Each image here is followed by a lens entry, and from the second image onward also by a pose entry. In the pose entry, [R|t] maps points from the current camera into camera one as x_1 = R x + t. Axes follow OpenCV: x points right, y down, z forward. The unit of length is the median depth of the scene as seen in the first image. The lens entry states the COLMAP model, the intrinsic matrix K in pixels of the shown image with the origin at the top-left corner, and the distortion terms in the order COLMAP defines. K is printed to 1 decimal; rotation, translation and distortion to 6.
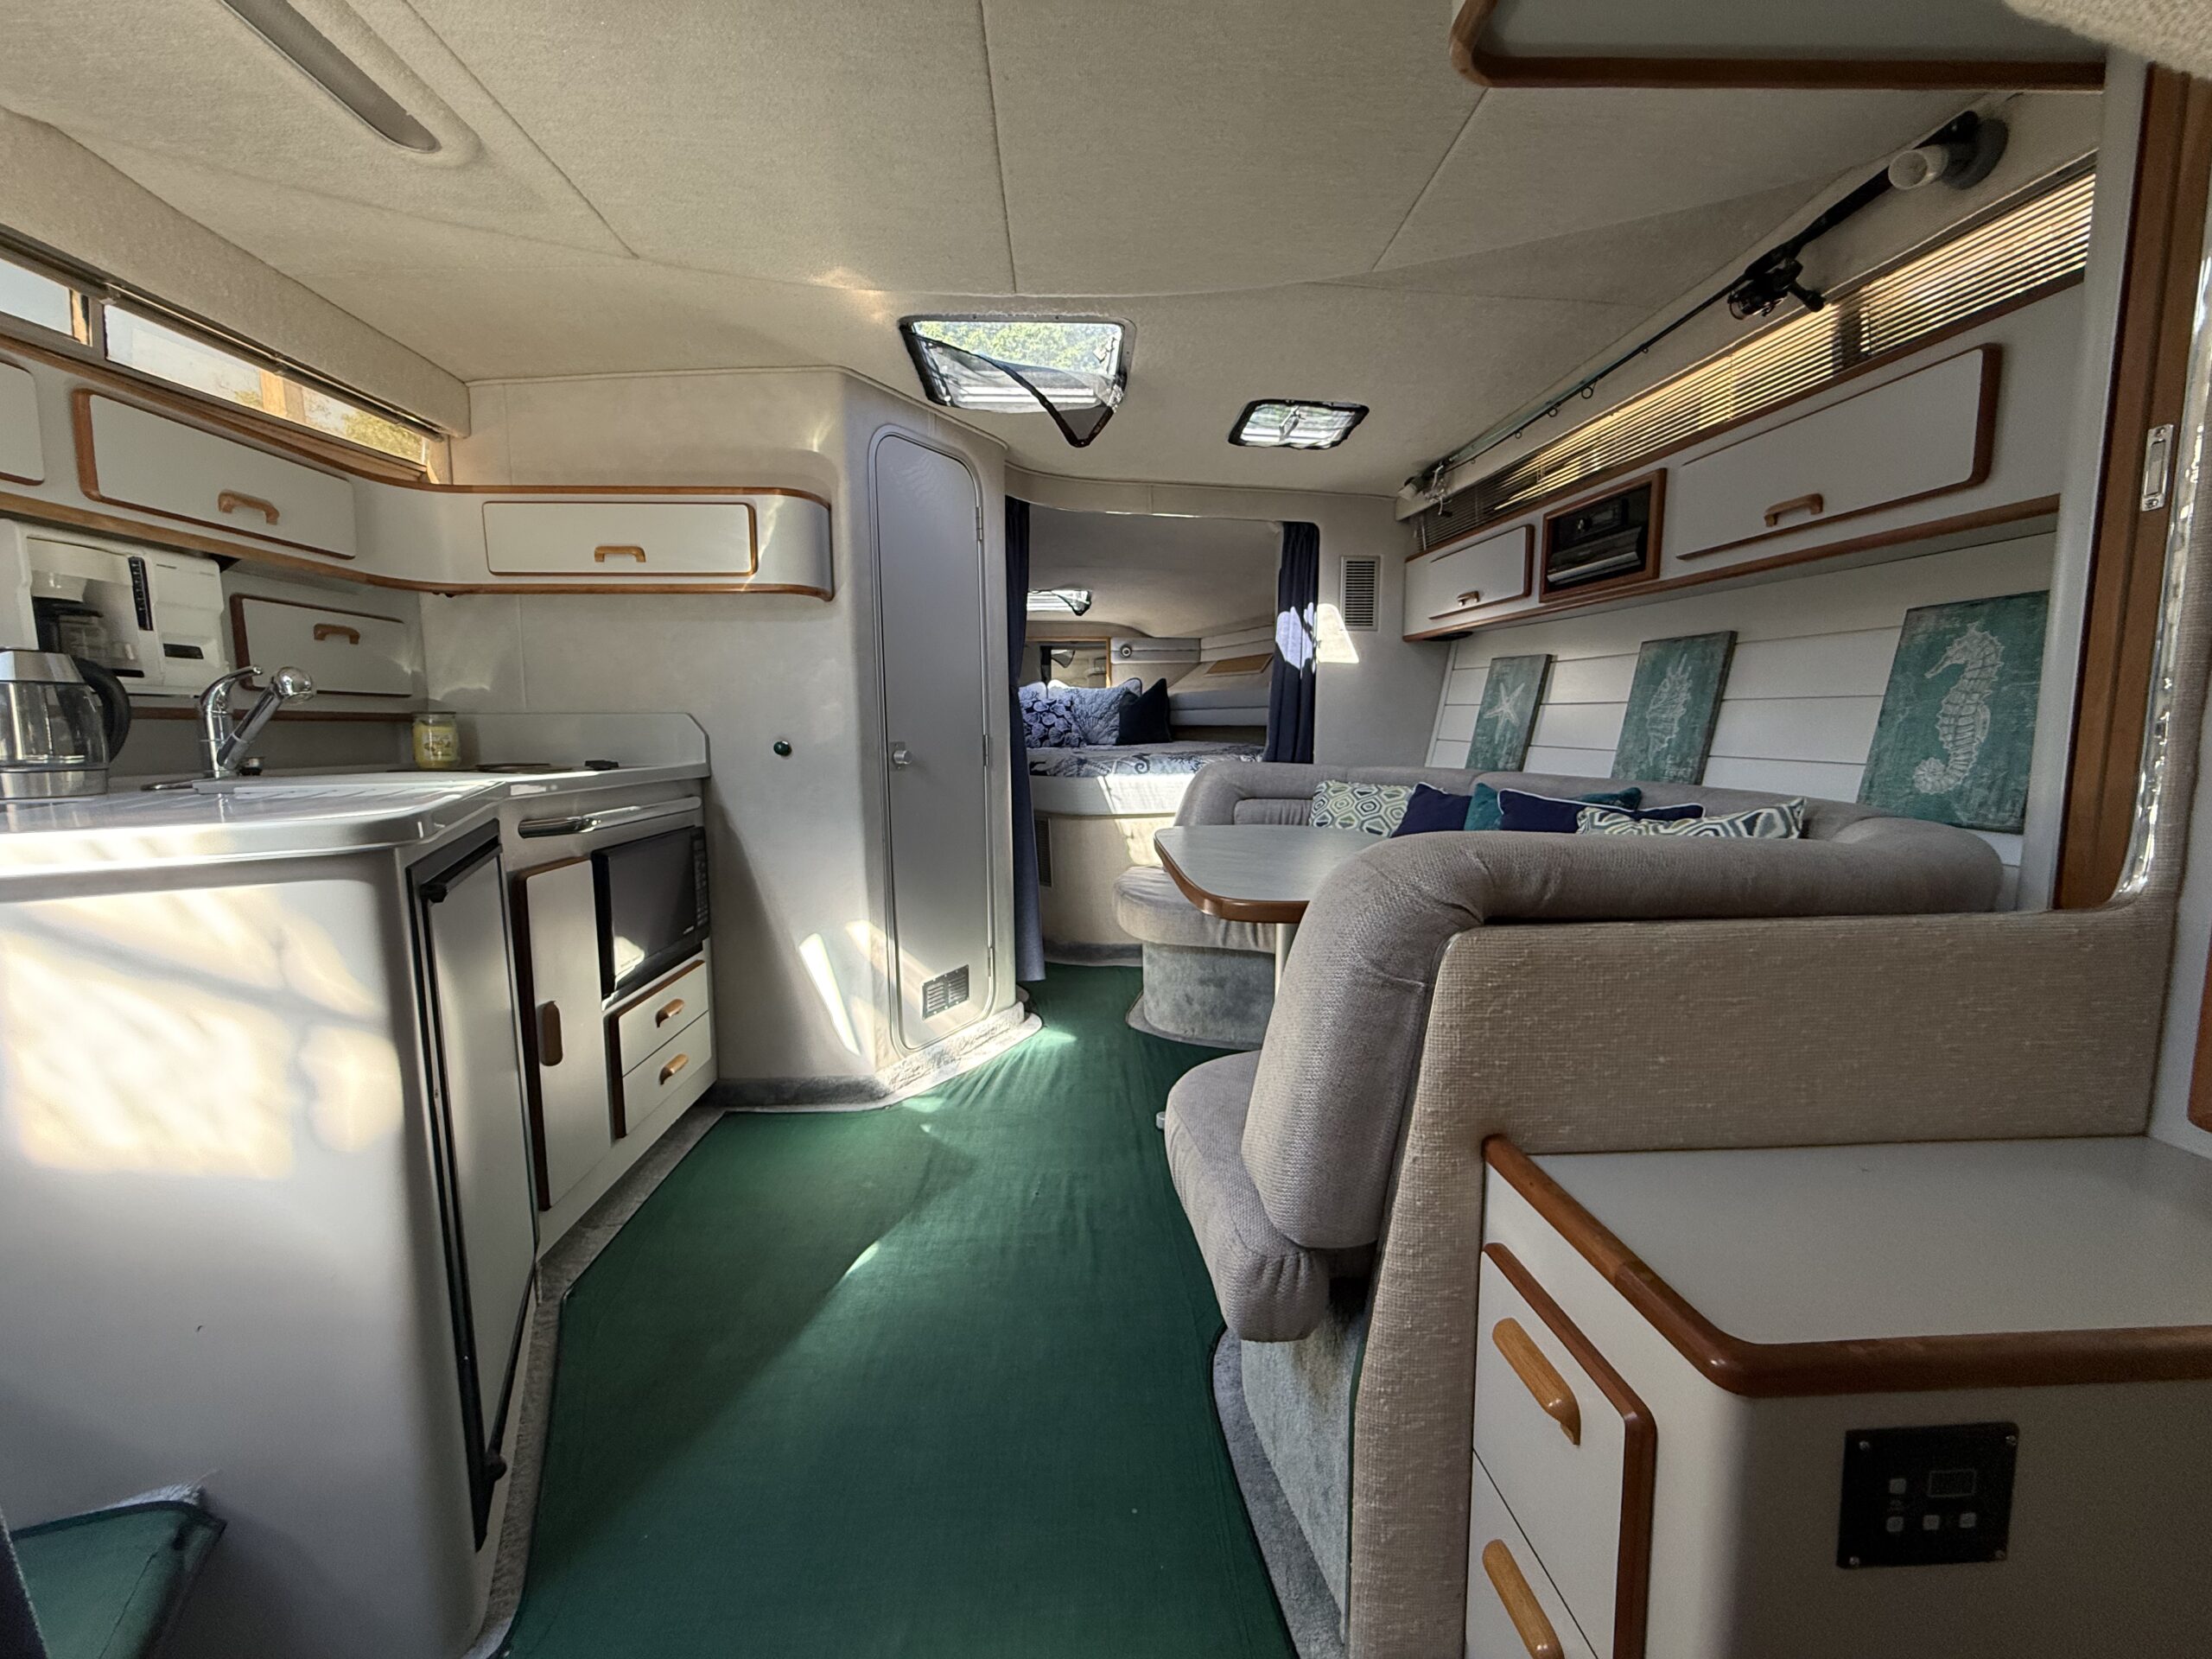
lens RADIAL K [[884.1, 0, 1103.1], [0, 884.1, 826.6], [0, 0, 1]] dist [0.000687, -0.000425]
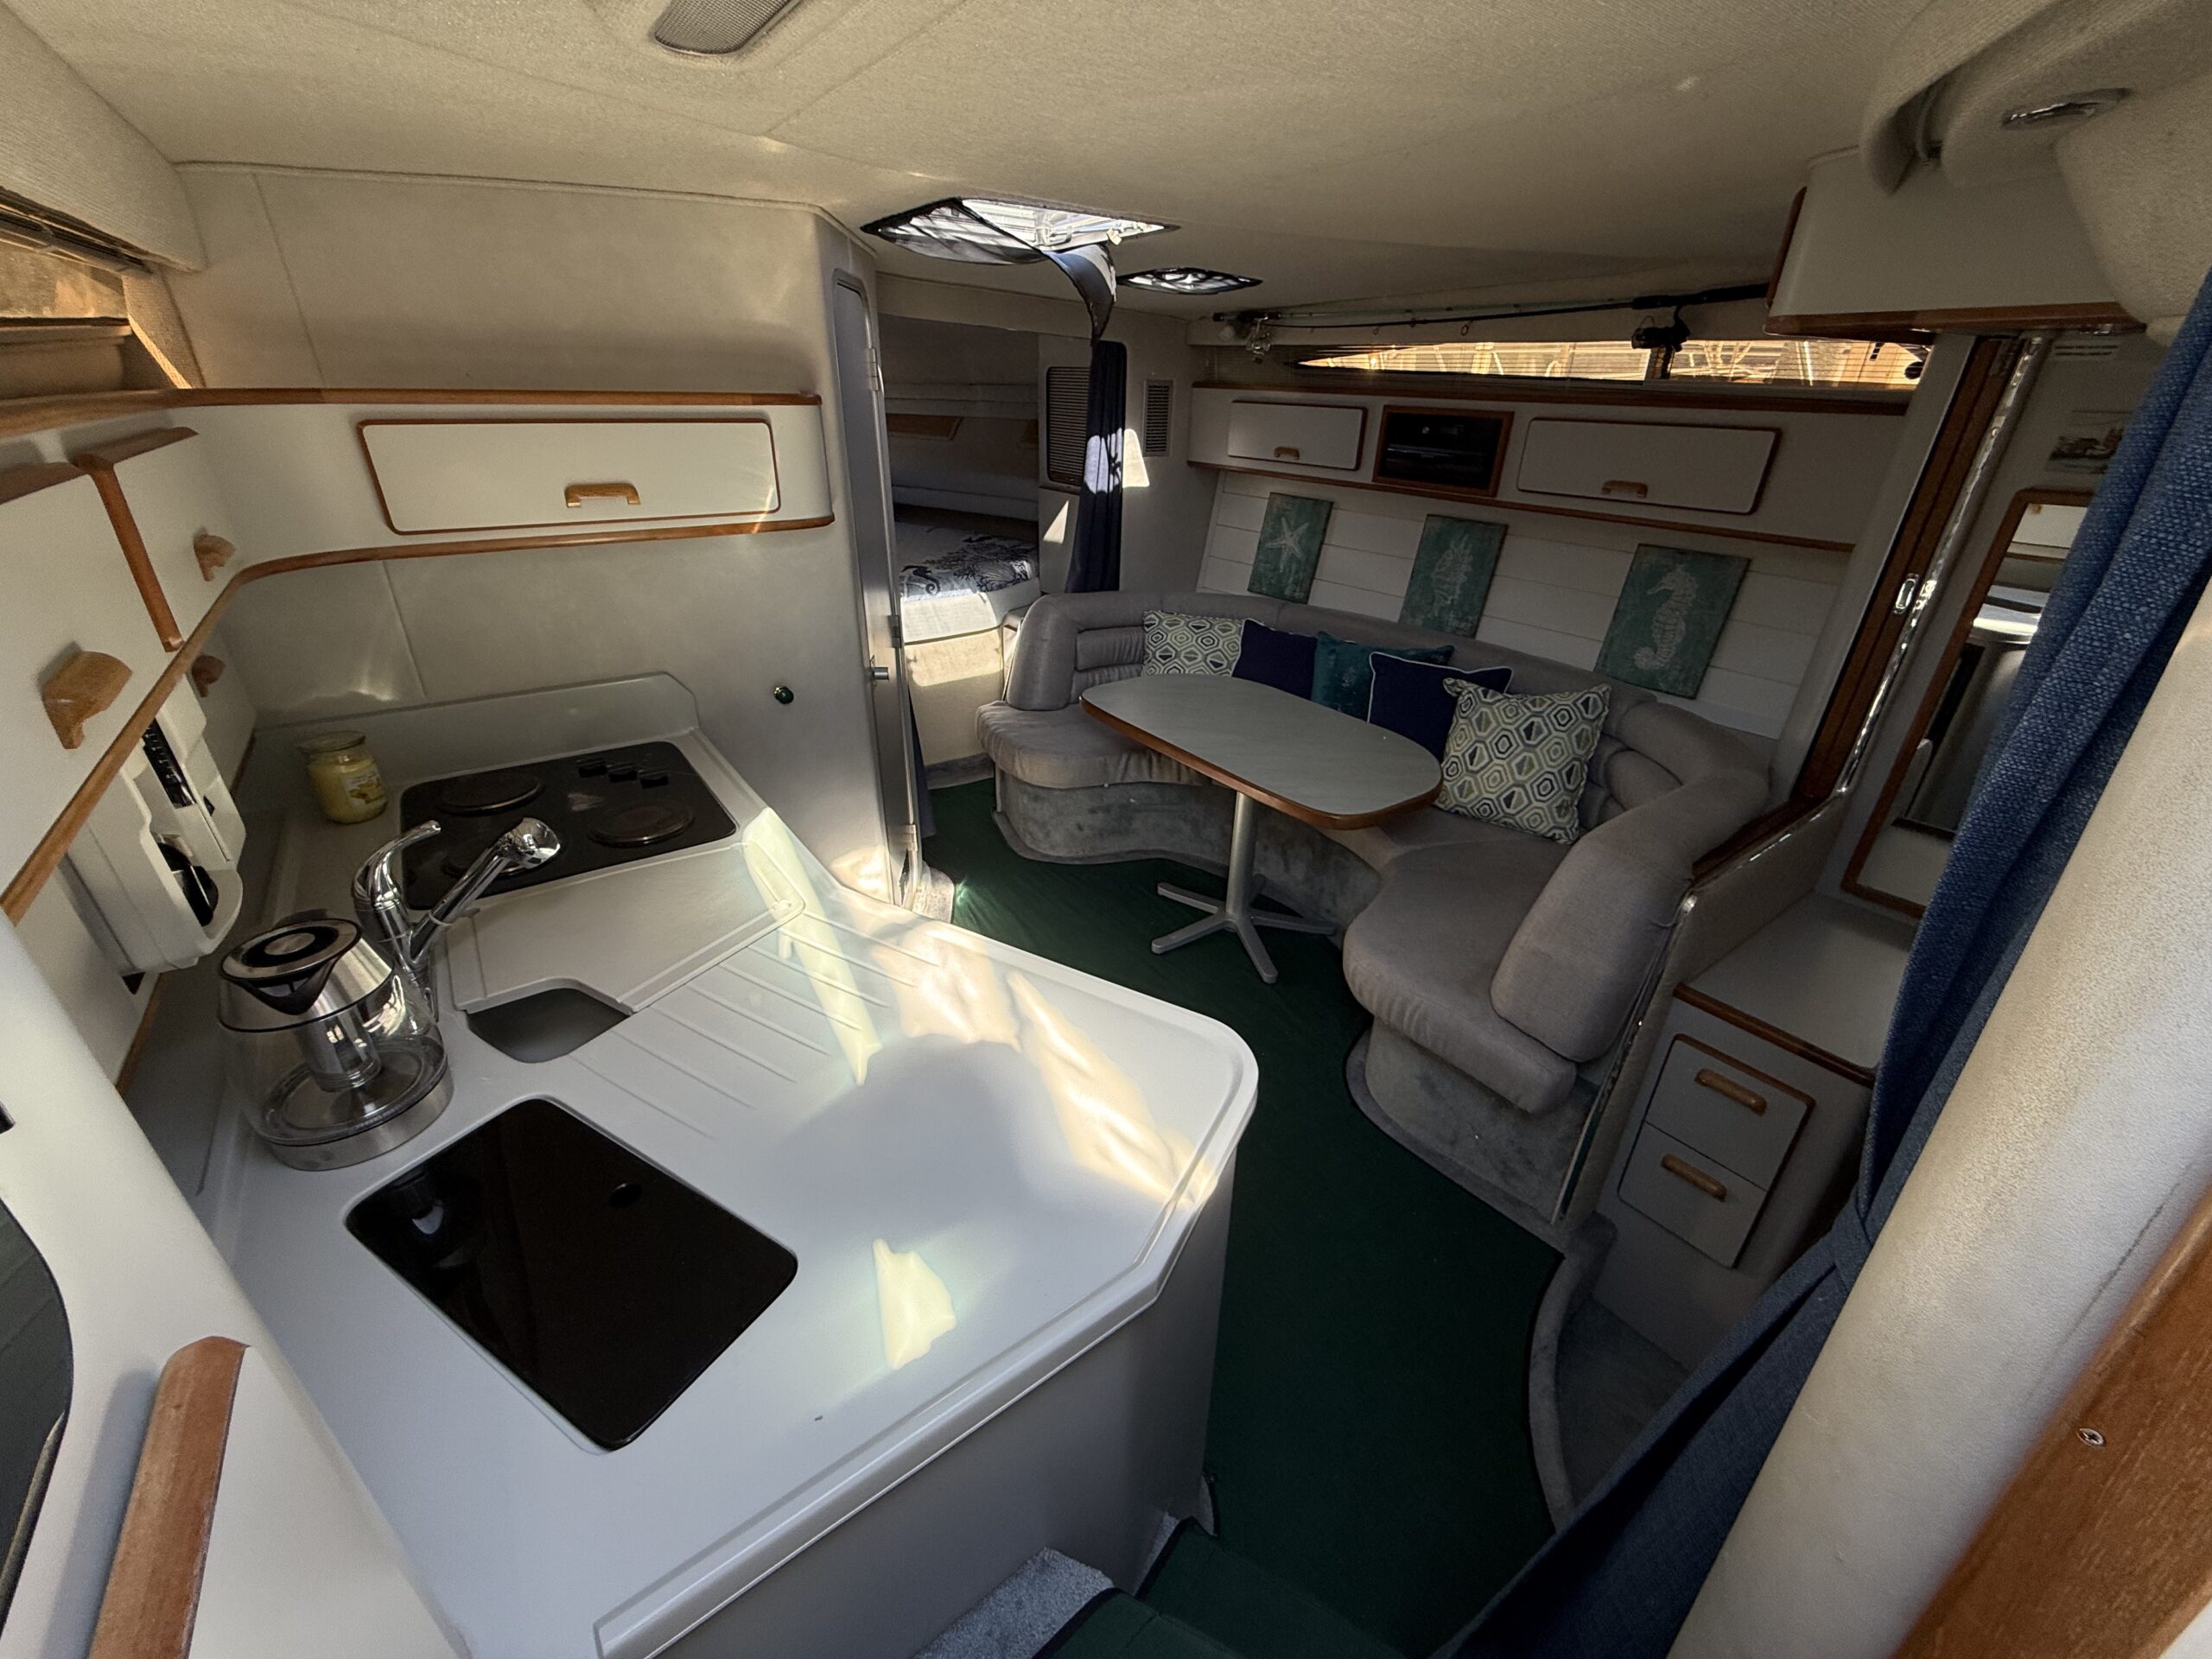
lens RADIAL K [[884.1, 0, 1102.5], [0, 884.1, 828.9], [0, 0, 1]] dist [0.000687, -0.000425]
pose [[0.837743, -0.225778, 0.497203, -0.558107], [0.038135, 0.932487, 0.359186, -0.265267], [-0.544731, -0.281945, 0.789794, 0.095400]]
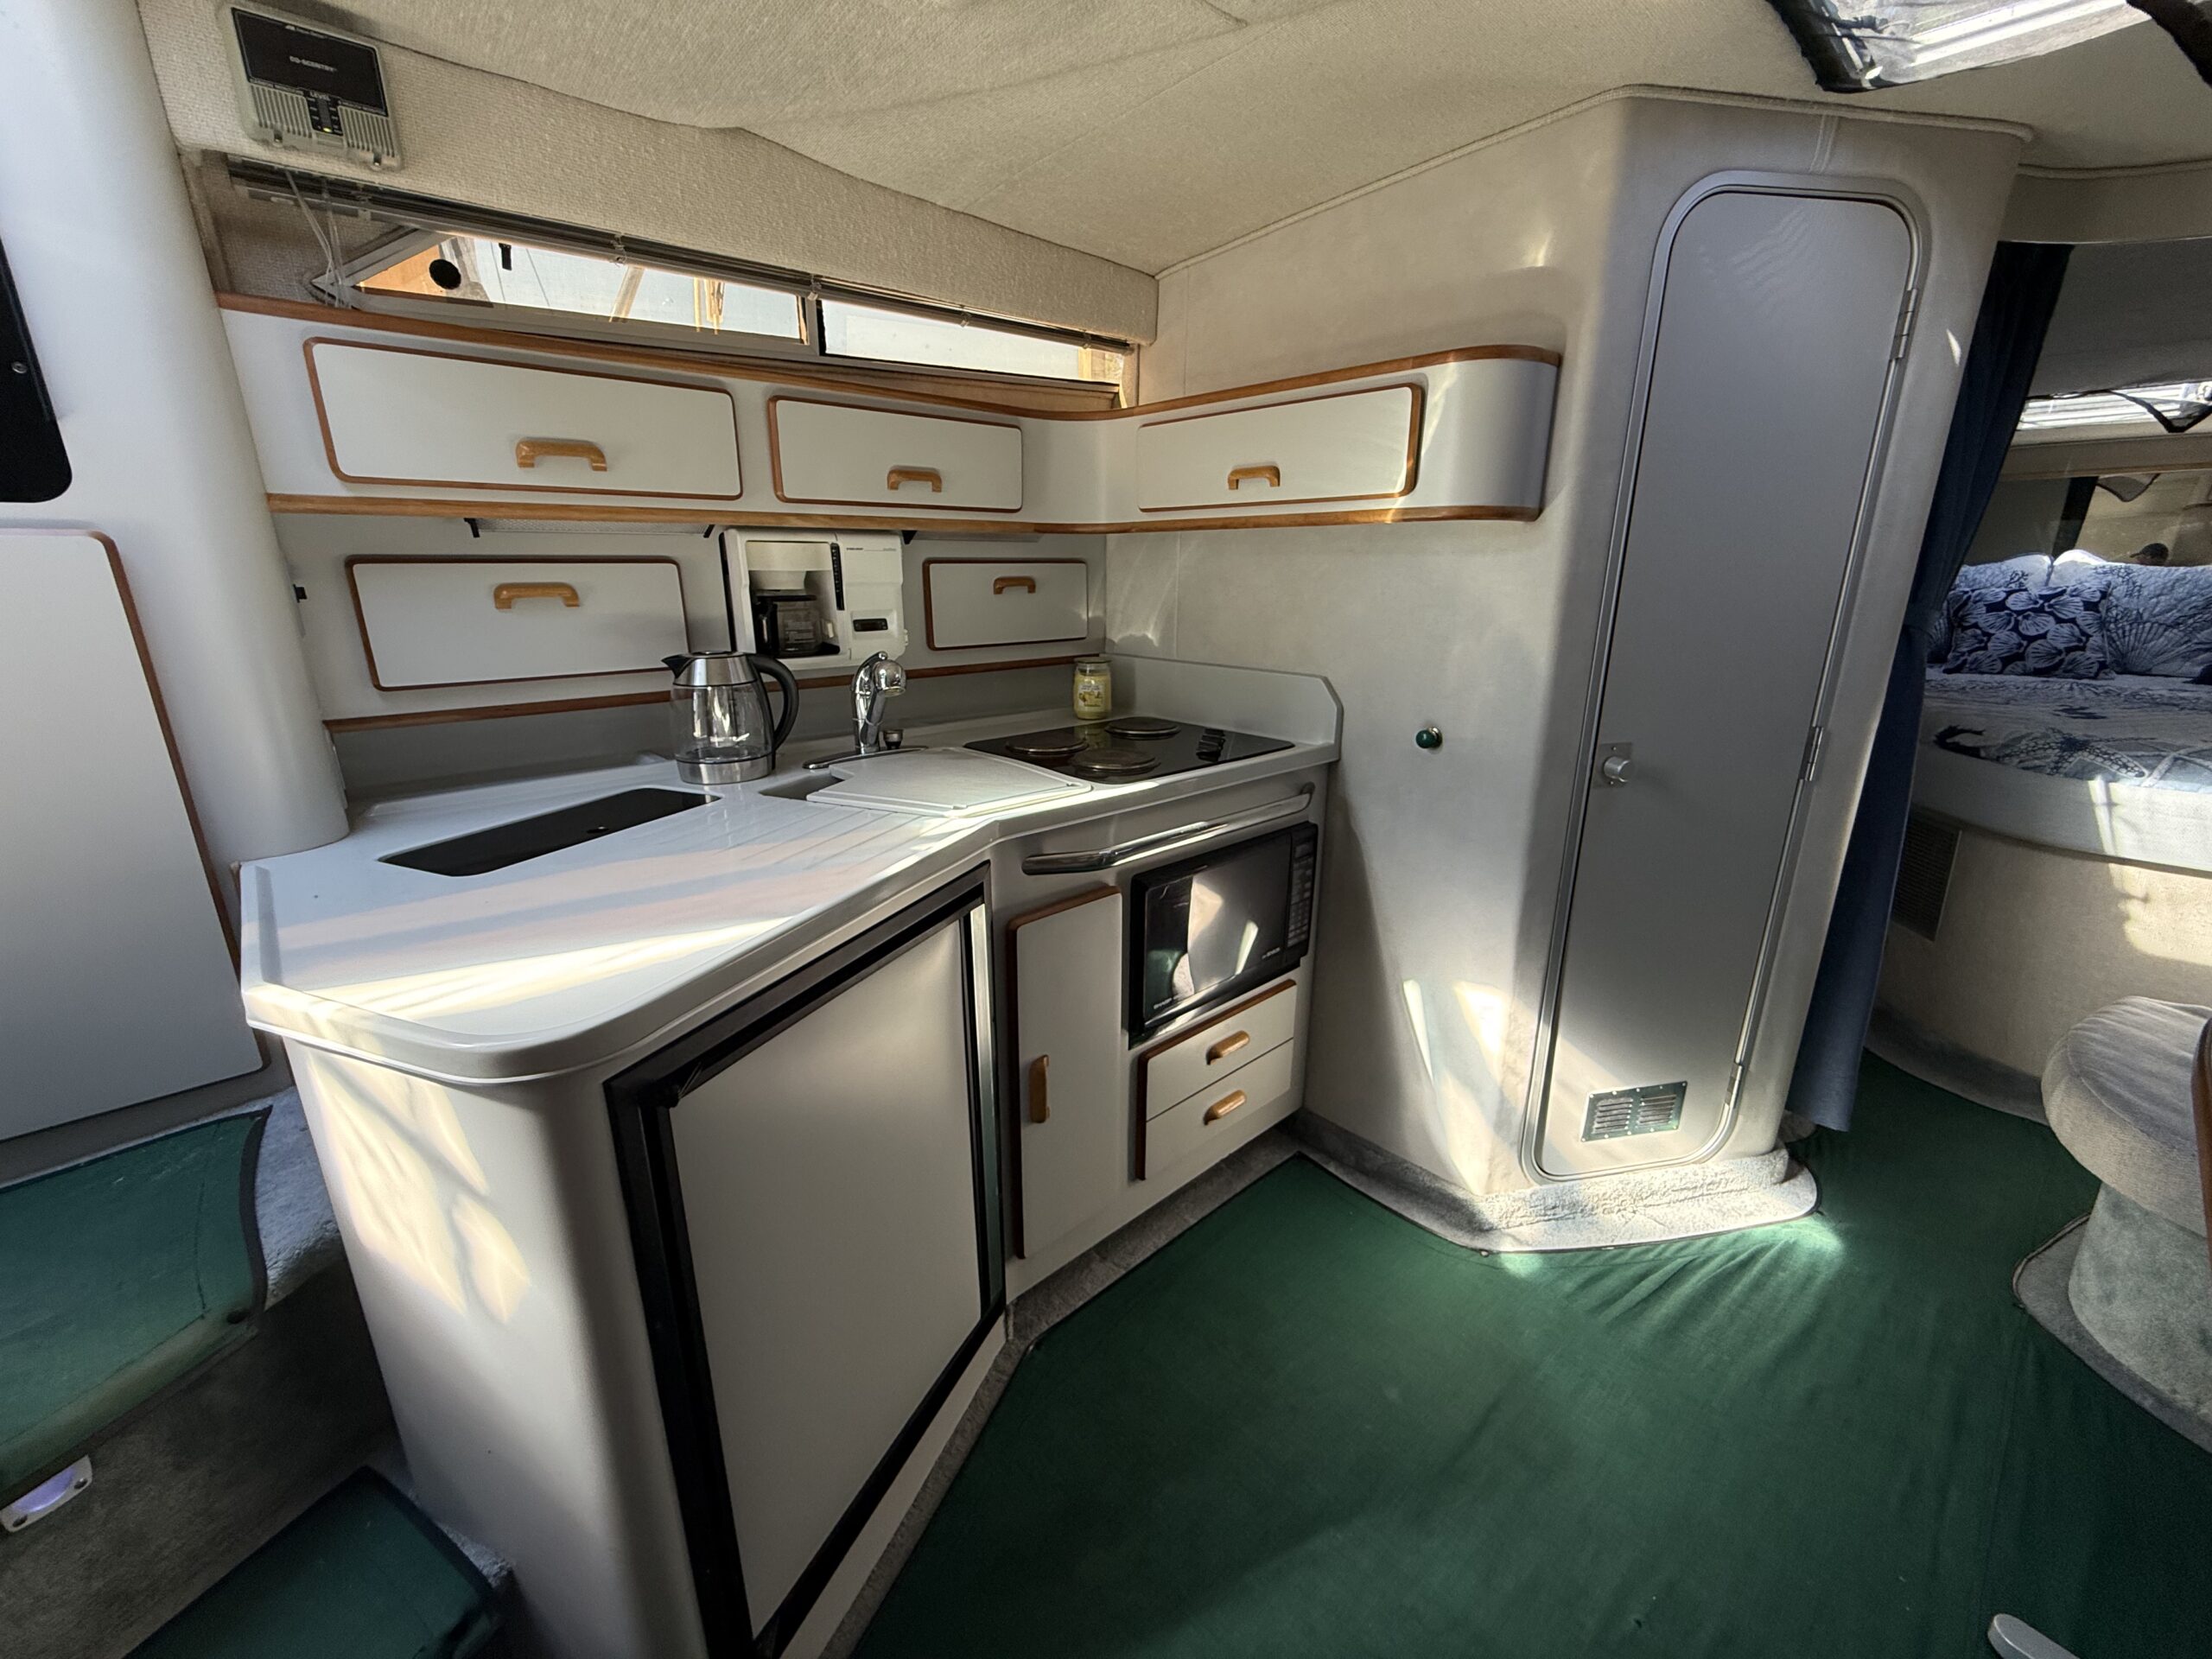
lens RADIAL K [[884.1, 0, 1106.8], [0, 884.1, 824.0], [0, 0, 1]] dist [0.000687, -0.000425]
pose [[0.641348, 0.222984, -0.734133, 0.007632], [-0.089307, 0.972028, 0.217222, -0.151229], [0.762035, -0.073752, 0.643322, 0.338284]]
